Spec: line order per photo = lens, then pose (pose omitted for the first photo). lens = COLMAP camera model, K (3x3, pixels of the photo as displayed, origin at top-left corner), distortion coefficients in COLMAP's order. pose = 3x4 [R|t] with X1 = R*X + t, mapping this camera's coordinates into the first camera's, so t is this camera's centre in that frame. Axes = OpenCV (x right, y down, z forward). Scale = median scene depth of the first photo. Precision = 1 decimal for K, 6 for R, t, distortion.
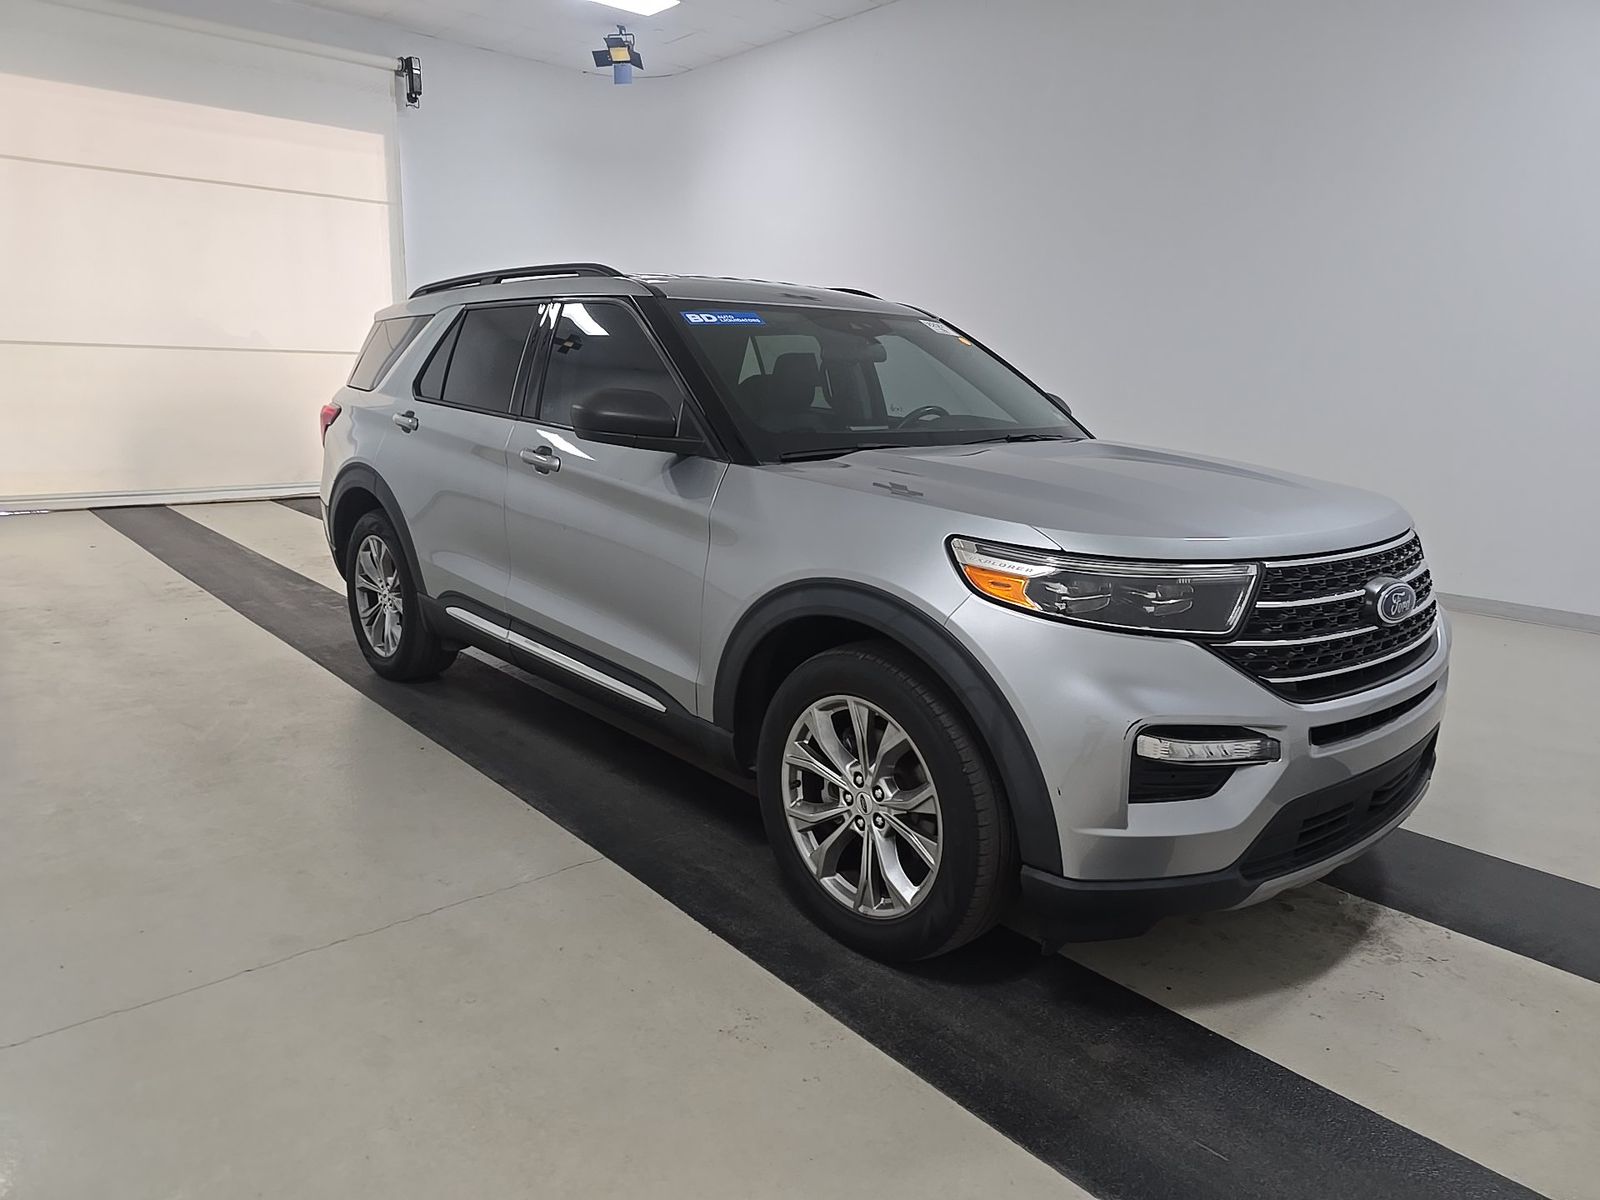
lens RADIAL K [[1087.8, 0, 810.4], [0, 1087.8, 604.0], [0, 0, 1]] dist [0.057922, -0.042177]
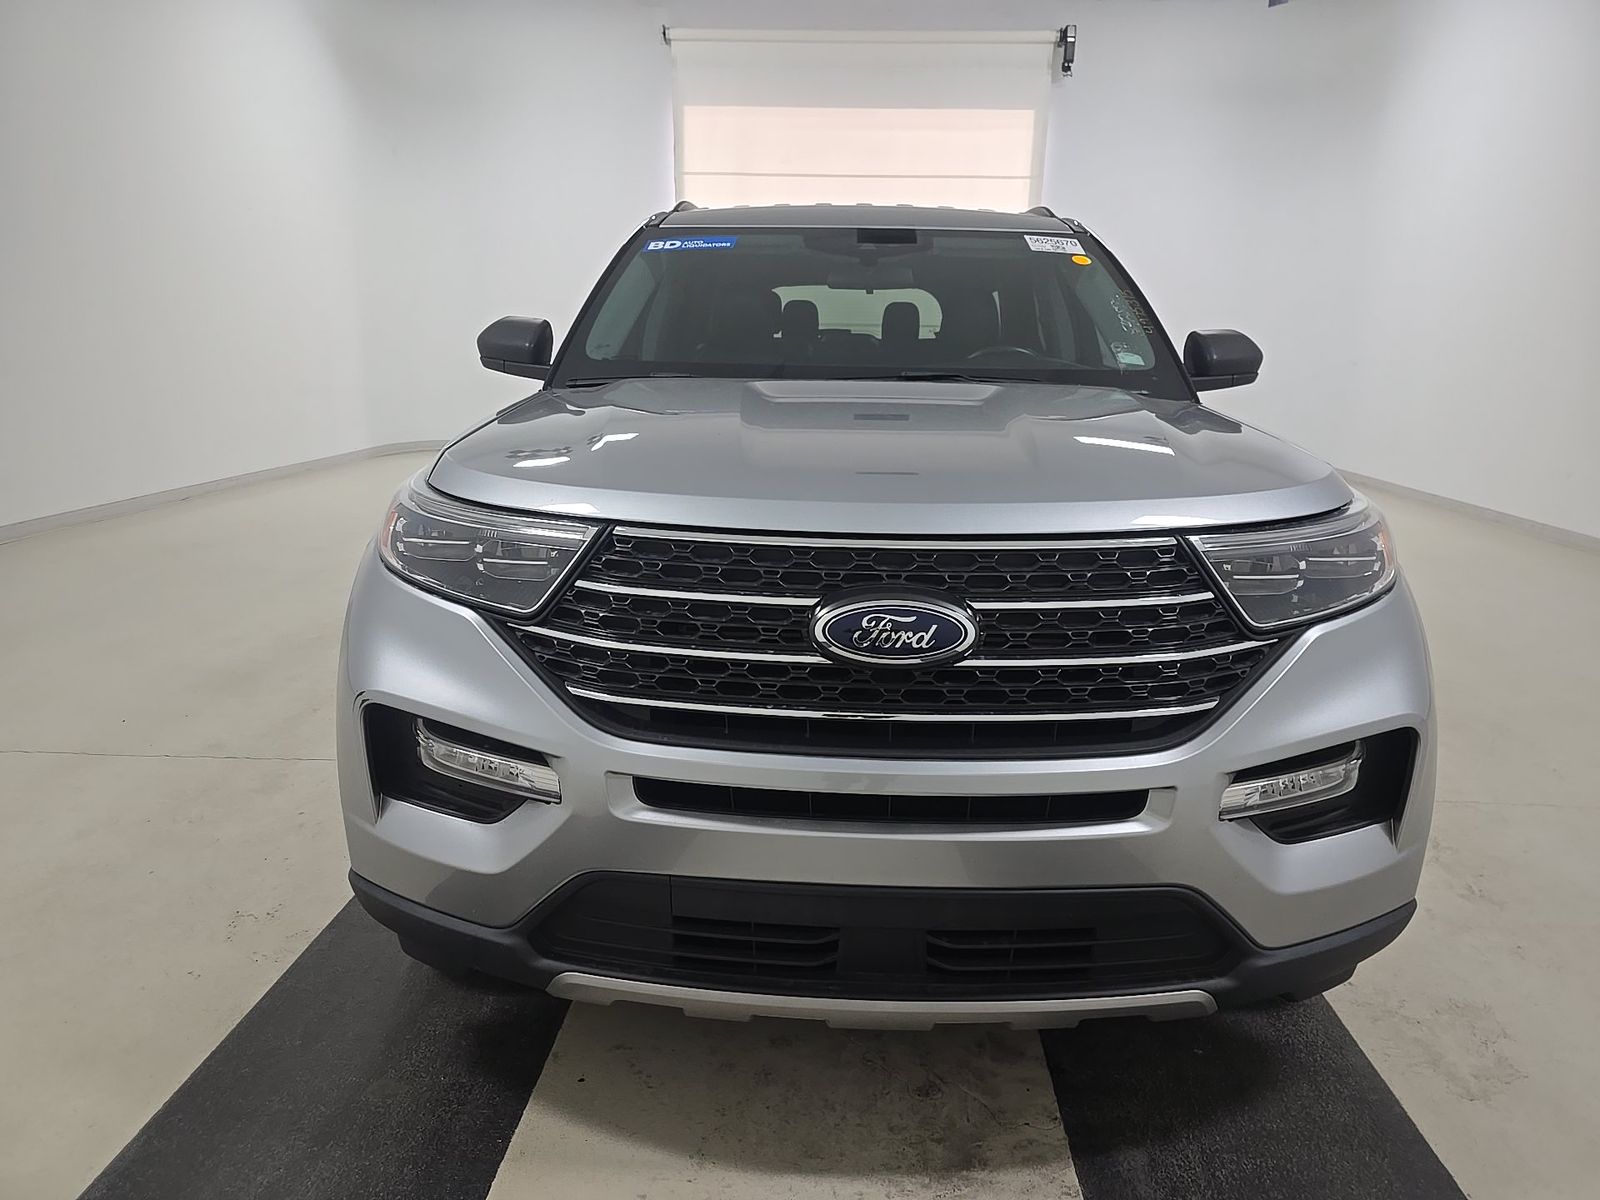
lens RADIAL K [[1087.8, 0, 810.4], [0, 1087.8, 604.0], [0, 0, 1]] dist [0.057922, -0.042177]
pose [[0.723159, 0.154800, -0.673111, 0.763609], [-0.146945, 0.986731, 0.069055, -0.043288], [0.674869, 0.048973, 0.736311, 0.450281]]
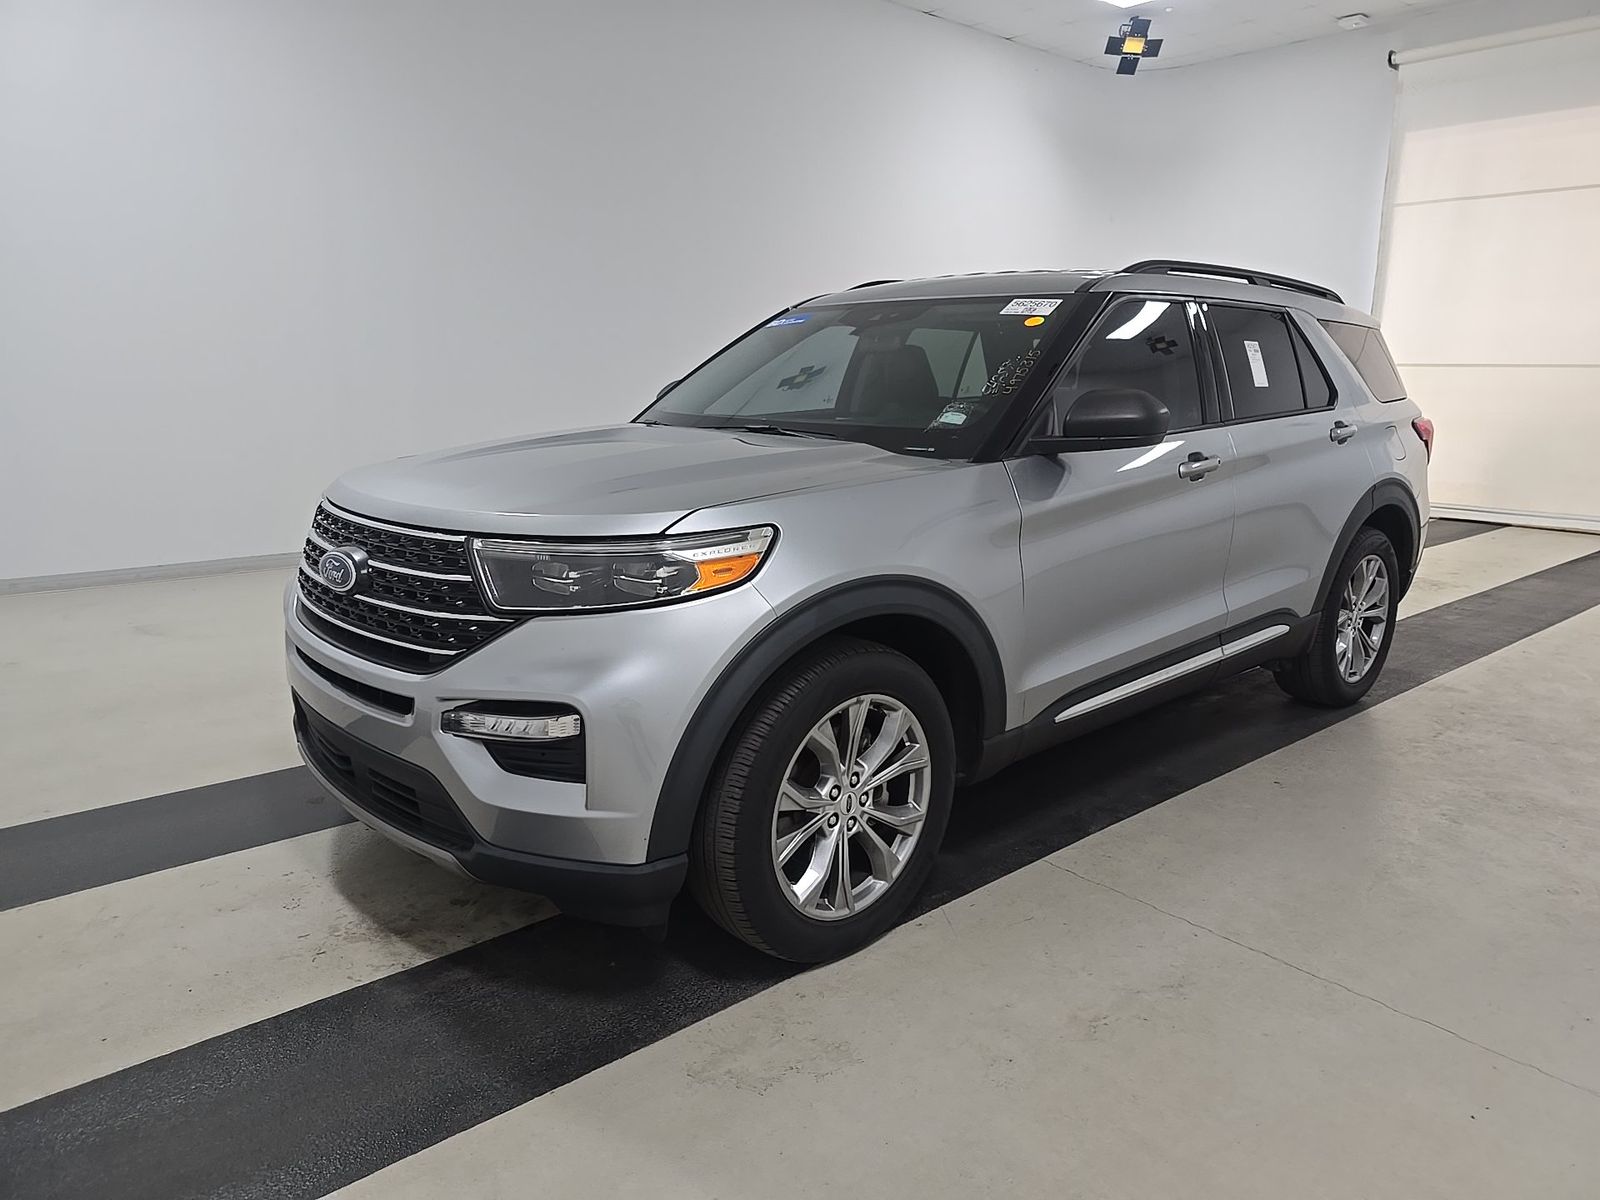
lens RADIAL K [[1087.8, 0, 810.4], [0, 1087.8, 604.0], [0, 0, 1]] dist [0.057922, -0.042177]
pose [[-0.002555, 0.192413, -0.981311, 1.303862], [-0.223530, 0.956374, 0.188106, -0.221207], [0.974694, 0.219833, 0.040566, 1.183017]]
